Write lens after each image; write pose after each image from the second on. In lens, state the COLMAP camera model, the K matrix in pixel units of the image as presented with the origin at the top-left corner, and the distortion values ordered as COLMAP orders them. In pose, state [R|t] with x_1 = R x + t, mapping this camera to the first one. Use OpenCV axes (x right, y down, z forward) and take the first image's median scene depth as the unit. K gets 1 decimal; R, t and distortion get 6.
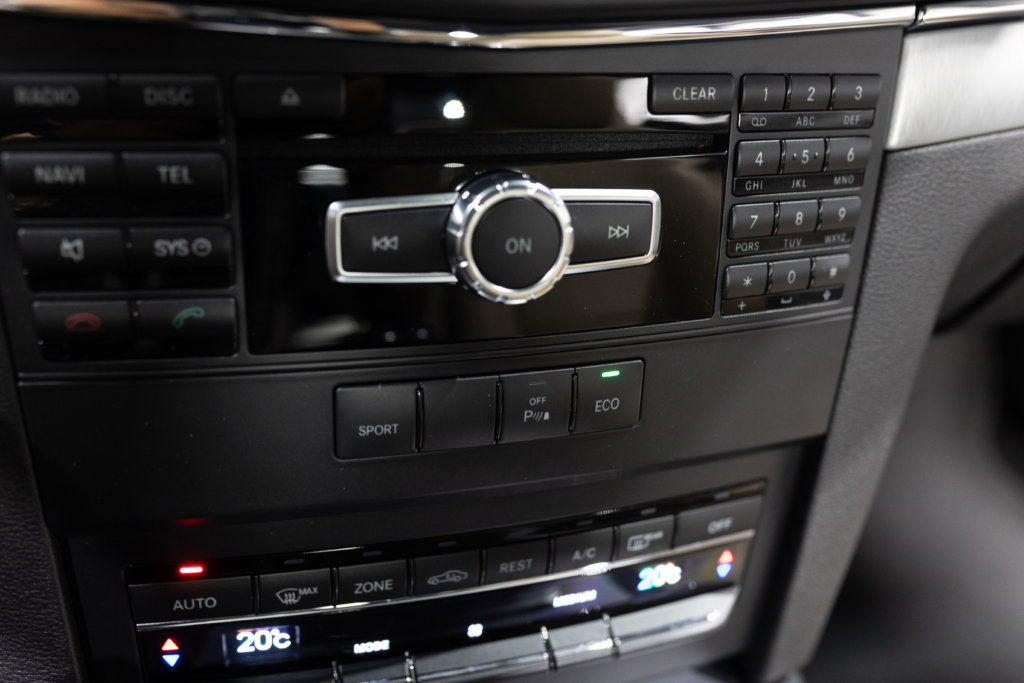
lens RADIAL K [[1052.7, 0, 503.0], [0, 1052.7, 340.8], [0, 0, 1]] dist [0.001859, 0.000000]
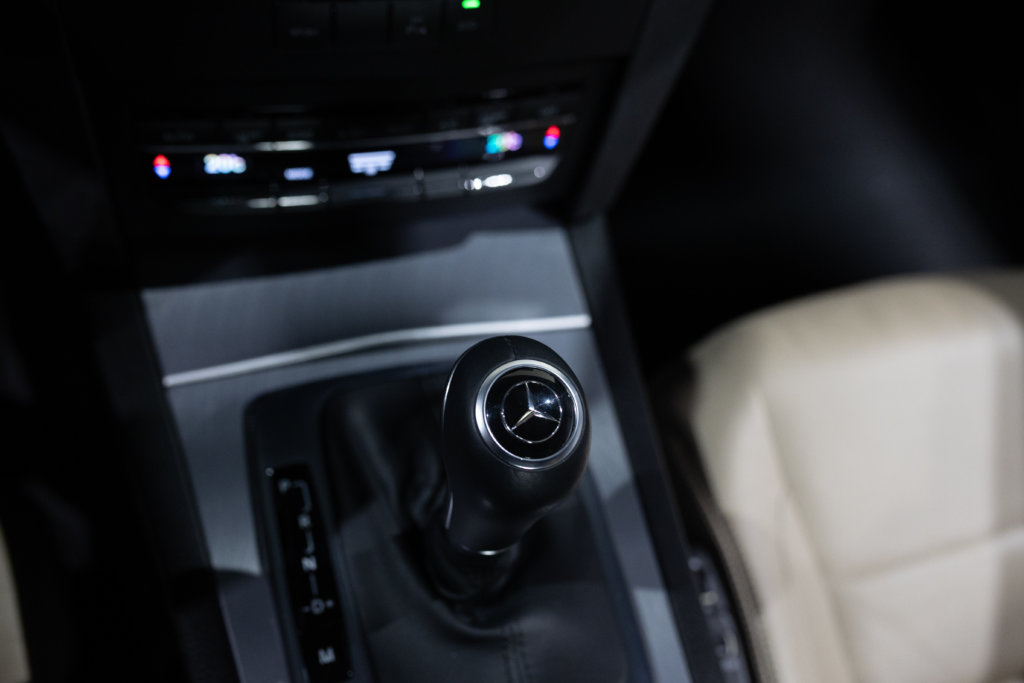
lens RADIAL K [[1052.7, 0, 517.2], [0, 1052.7, 344.5], [0, 0, 1]] dist [0.001859, 0.000000]
pose [[0.993606, 0.070644, 0.088069, 0.069868], [-0.101577, 0.899863, 0.424180, -0.159822], [-0.049284, -0.430413, 0.901285, -0.472441]]
